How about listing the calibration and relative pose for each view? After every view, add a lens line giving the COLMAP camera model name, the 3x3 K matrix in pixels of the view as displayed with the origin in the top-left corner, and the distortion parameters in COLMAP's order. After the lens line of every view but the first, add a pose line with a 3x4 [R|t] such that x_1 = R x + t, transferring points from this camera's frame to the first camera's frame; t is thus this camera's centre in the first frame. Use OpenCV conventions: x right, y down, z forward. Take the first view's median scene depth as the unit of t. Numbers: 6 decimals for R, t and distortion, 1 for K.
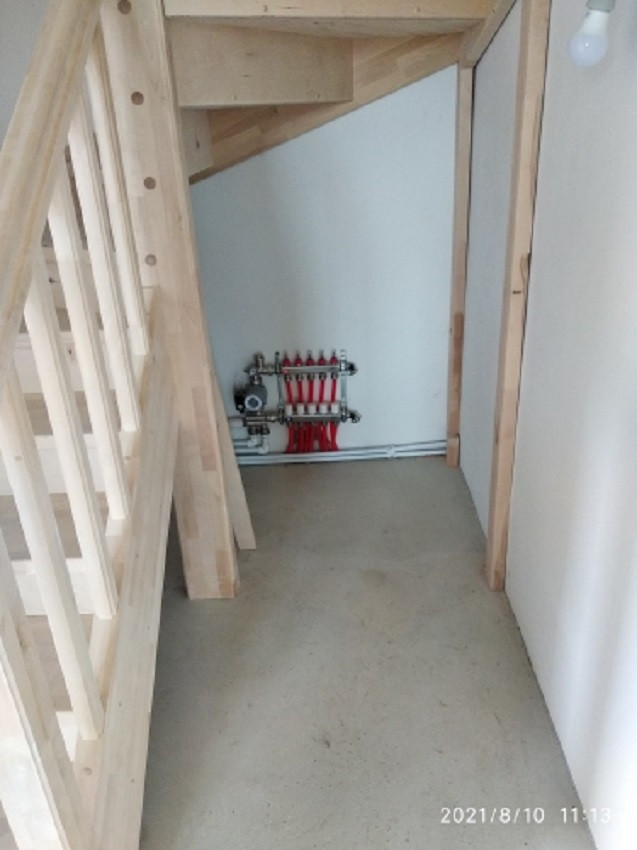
lens RADIAL K [[651.1, 0, 318.5], [0, 651.1, 425.0], [0, 0, 1]] dist [0.103951, -0.211811]
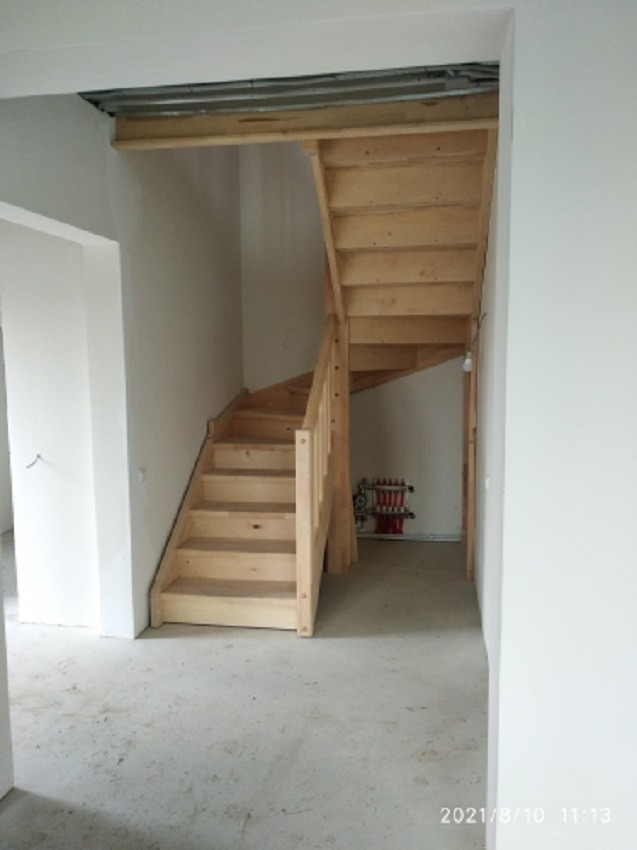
lens RADIAL K [[651.1, 0, 318.5], [0, 651.1, 425.0], [0, 0, 1]] dist [0.103951, -0.211811]
pose [[0.987256, 0.059452, -0.147617, 0.052543], [-0.104734, 0.941126, -0.321422, 0.391750], [0.119817, 0.332787, 0.935359, -0.936231]]
